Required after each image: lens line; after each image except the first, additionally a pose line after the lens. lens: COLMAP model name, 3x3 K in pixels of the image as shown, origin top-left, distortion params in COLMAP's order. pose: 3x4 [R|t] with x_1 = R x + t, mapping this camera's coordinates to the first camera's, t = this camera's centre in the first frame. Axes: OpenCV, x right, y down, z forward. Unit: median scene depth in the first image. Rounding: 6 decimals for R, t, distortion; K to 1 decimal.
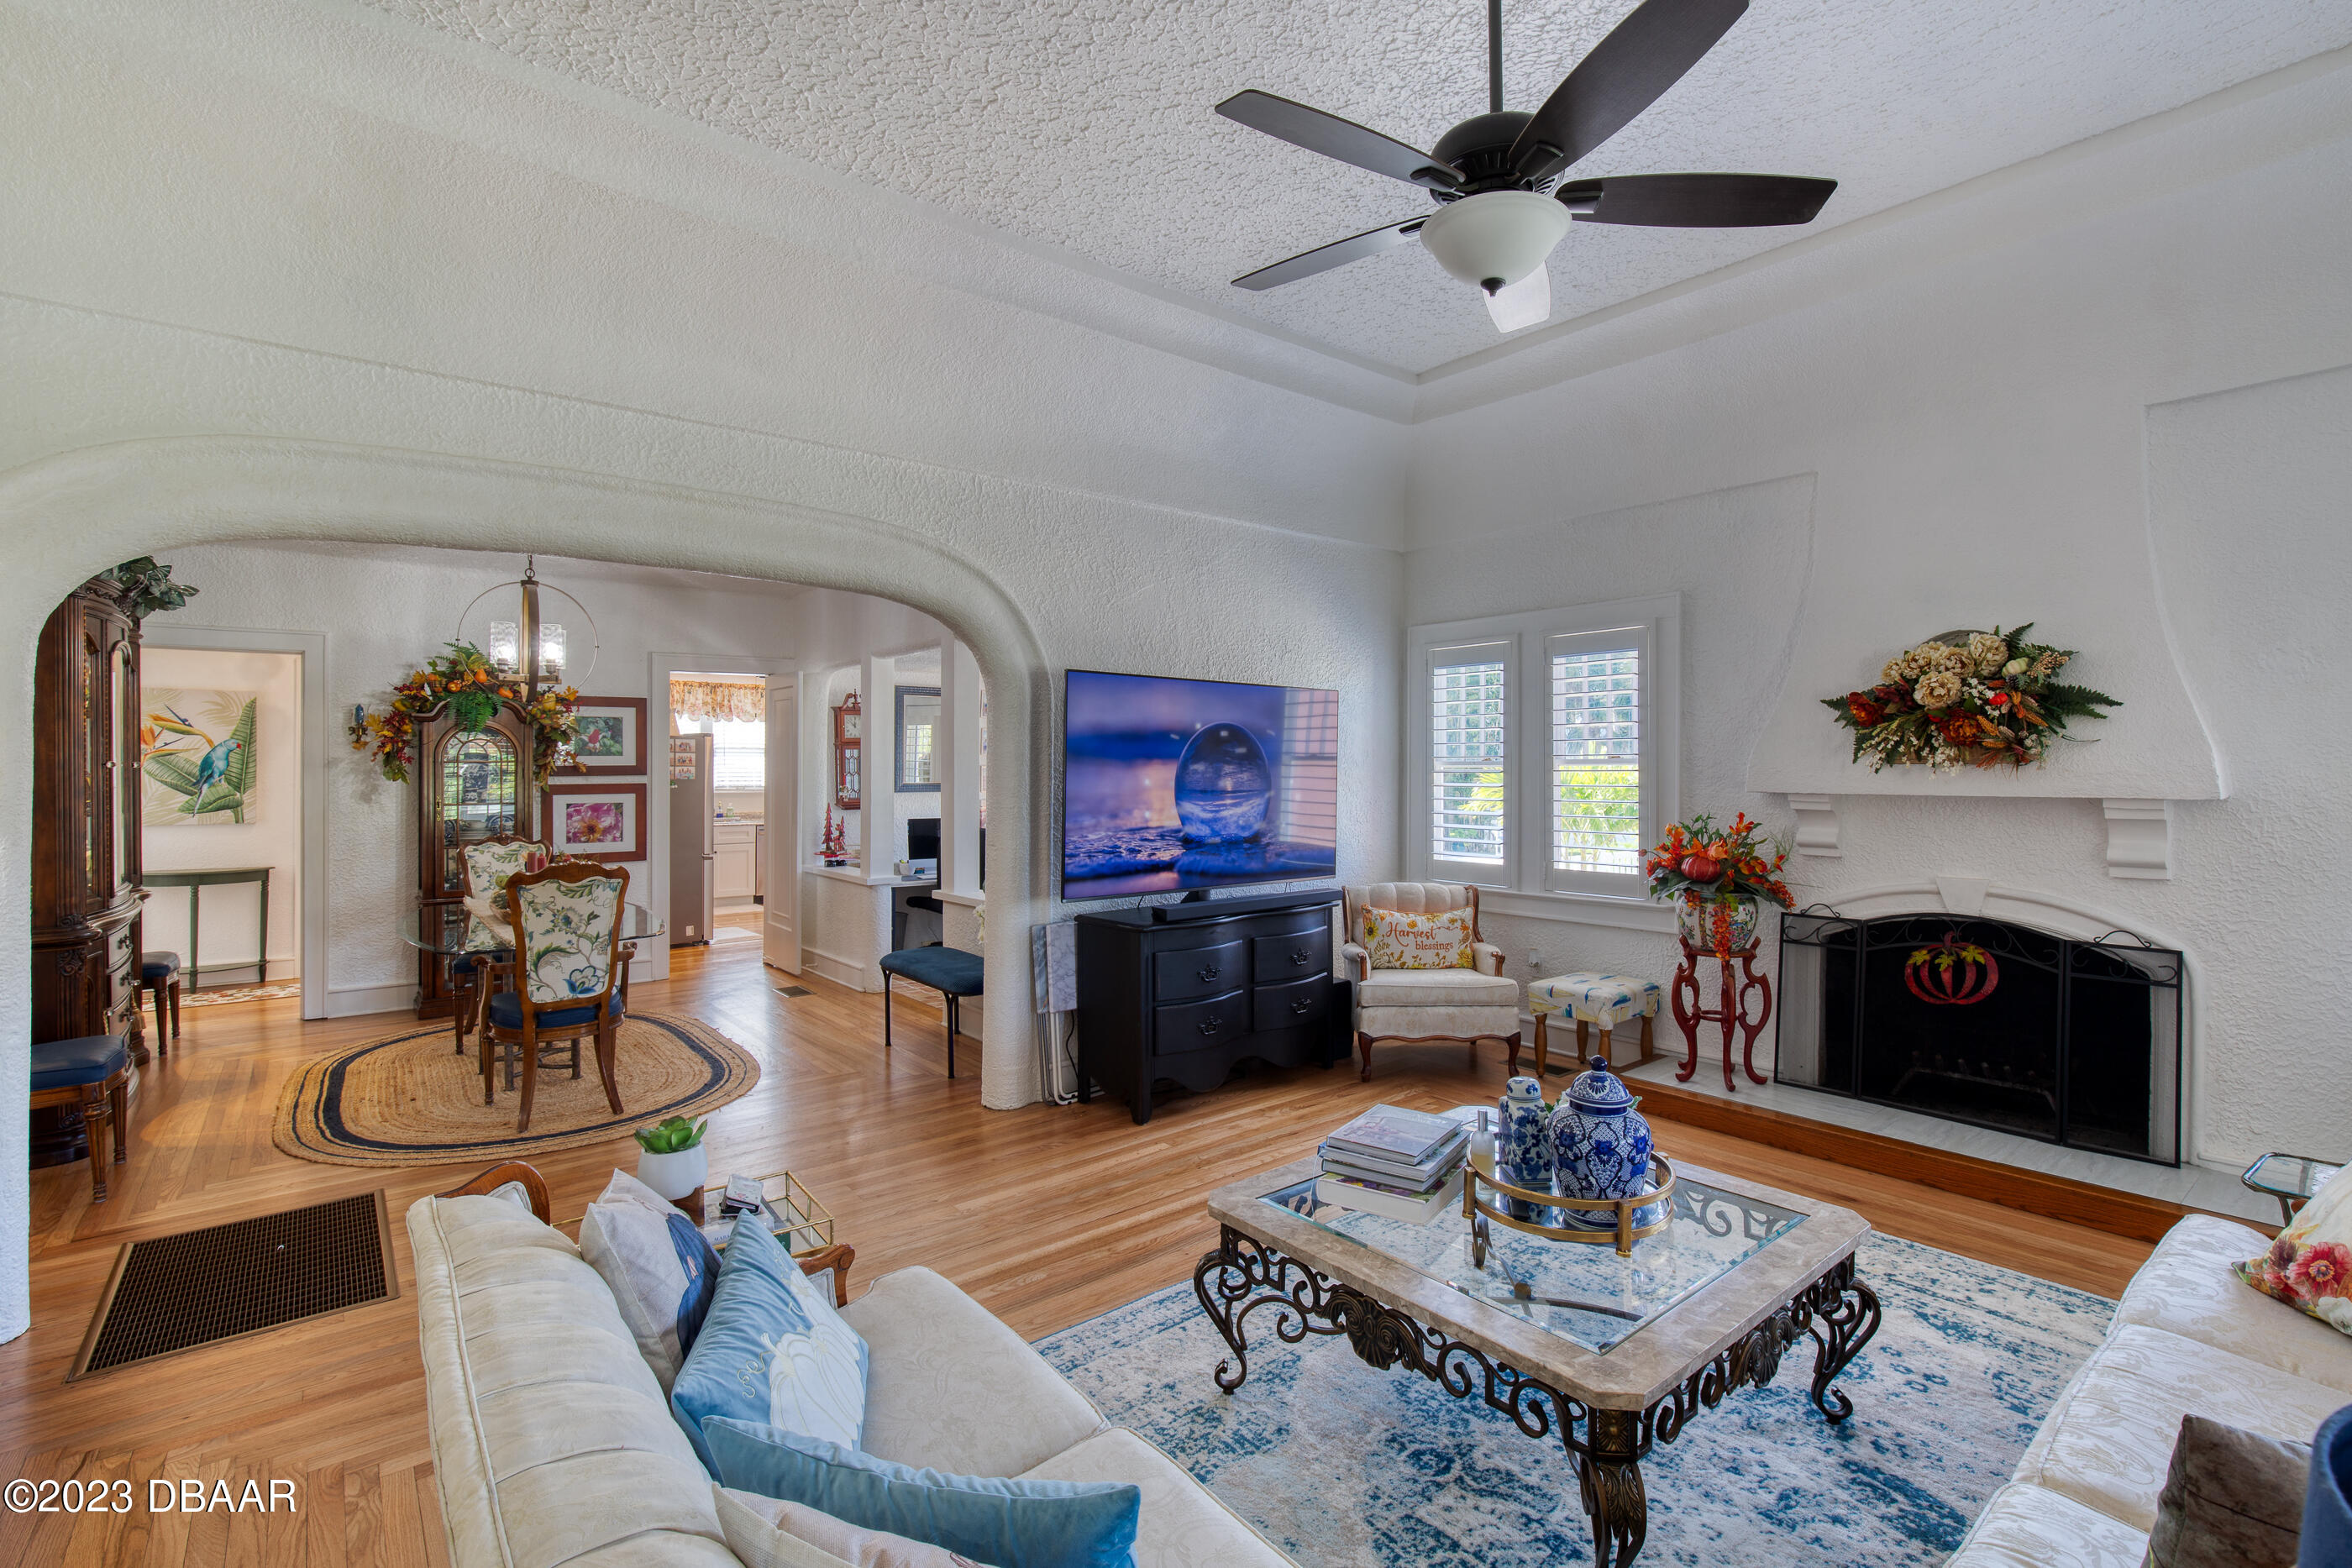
lens RADIAL K [[1070.1, 0, 1171.8], [0, 1070.1, 761.5], [0, 0, 1]] dist [-0.021435, 0.007385]
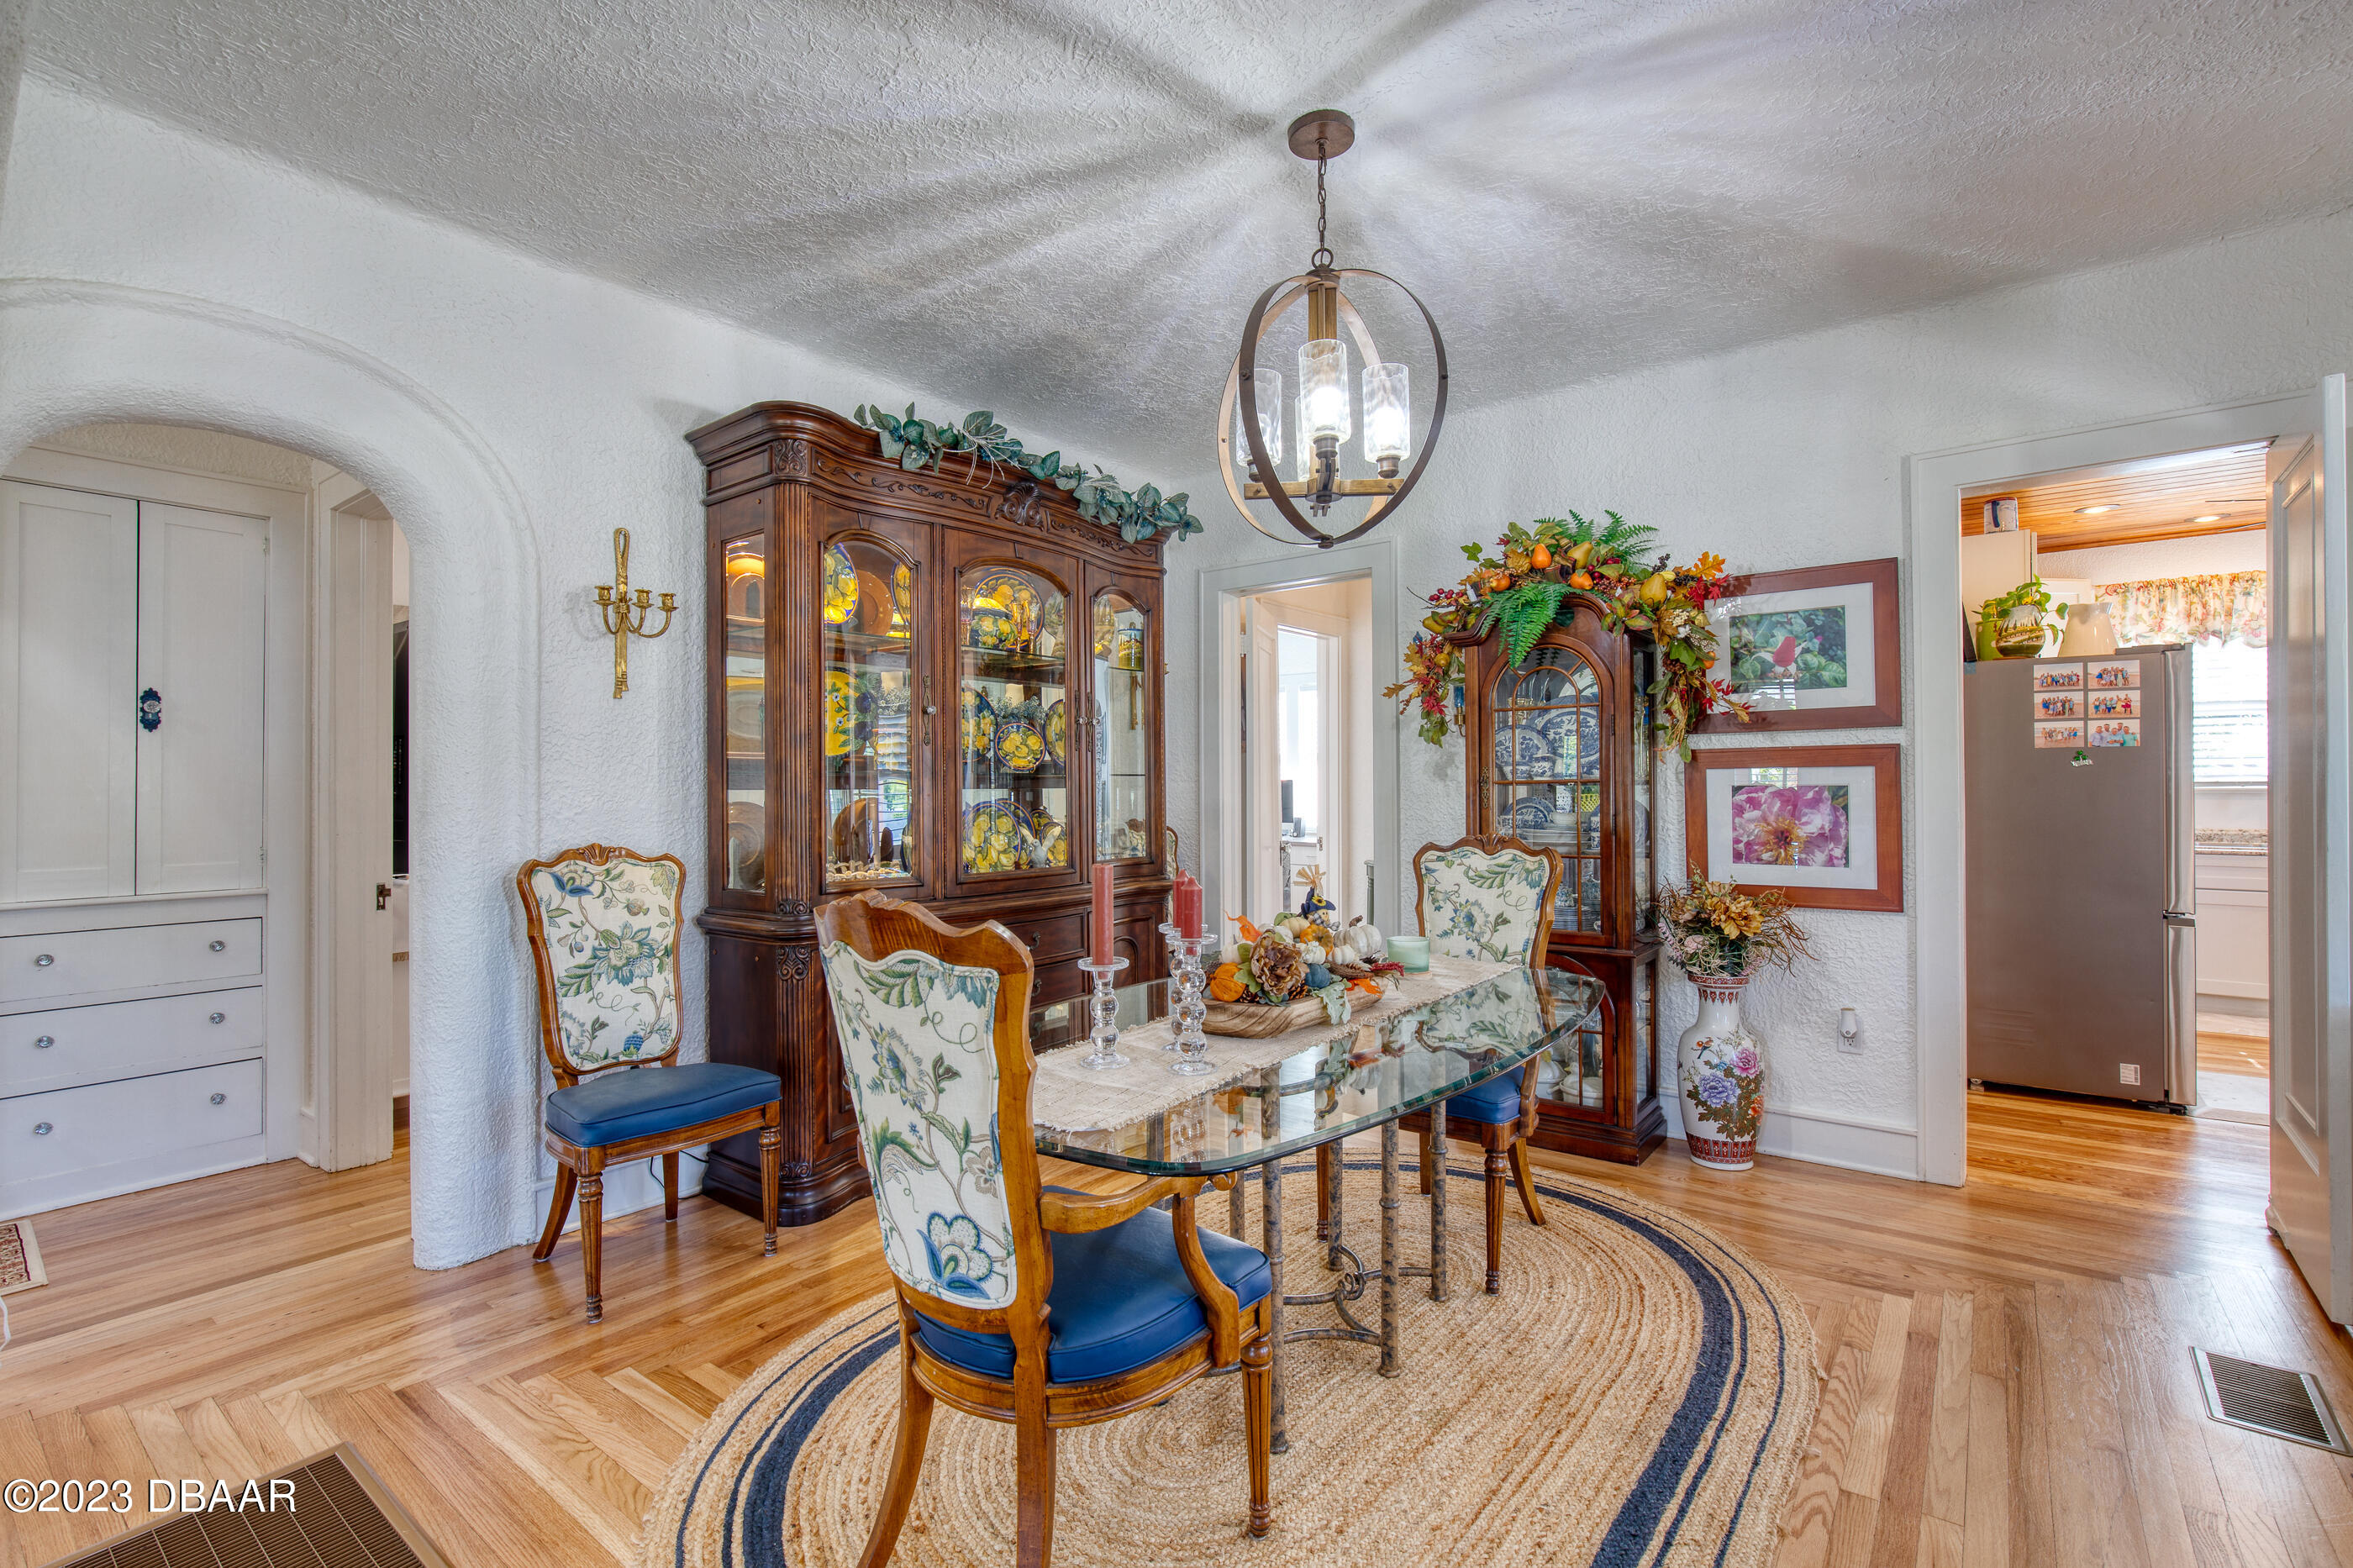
lens RADIAL K [[1070.6, 0, 1188.1], [0, 1070.6, 773.8], [0, 0, 1]] dist [-0.021435, 0.007385]
pose [[0.238258, -0.010713, -0.971143, -0.135515], [0.009063, 0.999920, -0.008807, 0.037939], [0.971160, -0.006704, 0.238336, 0.651906]]
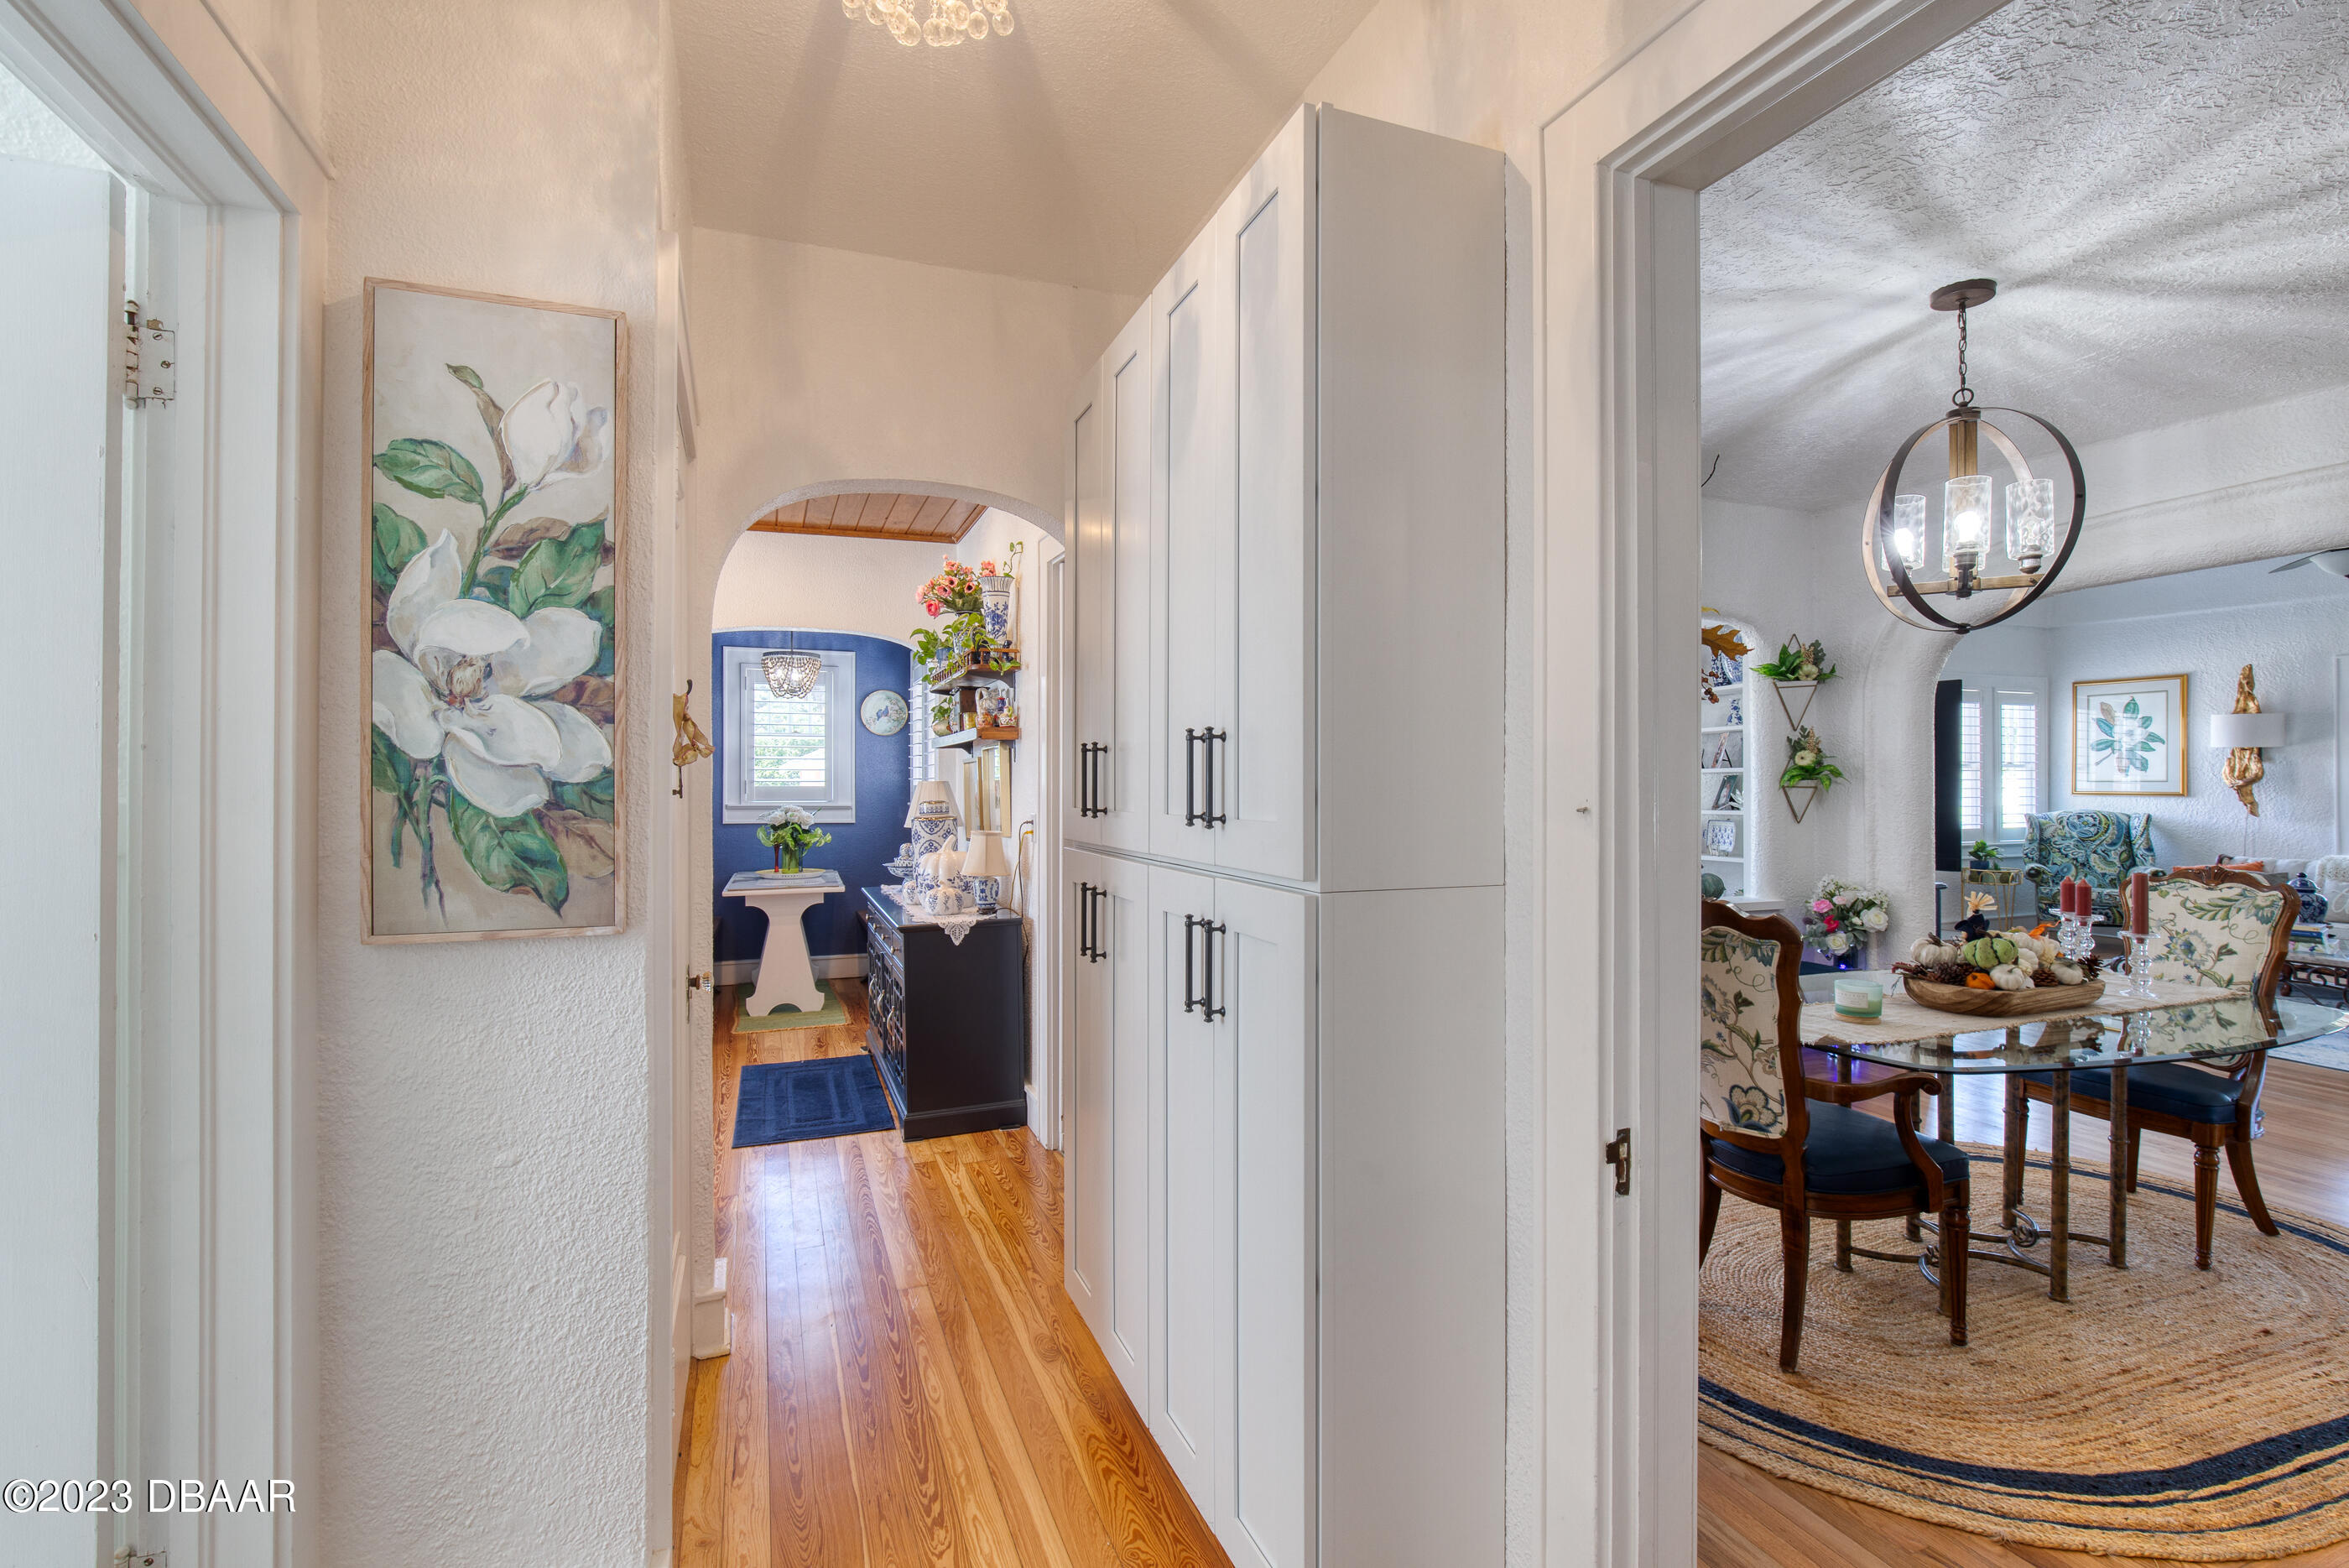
lens RADIAL K [[1068.8, 0, 1184.3], [0, 1068.8, 779.6], [0, 0, 1]] dist [-0.021435, 0.007385]
pose [[0.298709, 0.001630, 0.954343, -0.987350], [-0.006387, 0.999980, 0.000291, 0.020859], [-0.954323, -0.006183, 0.298713, 0.959194]]
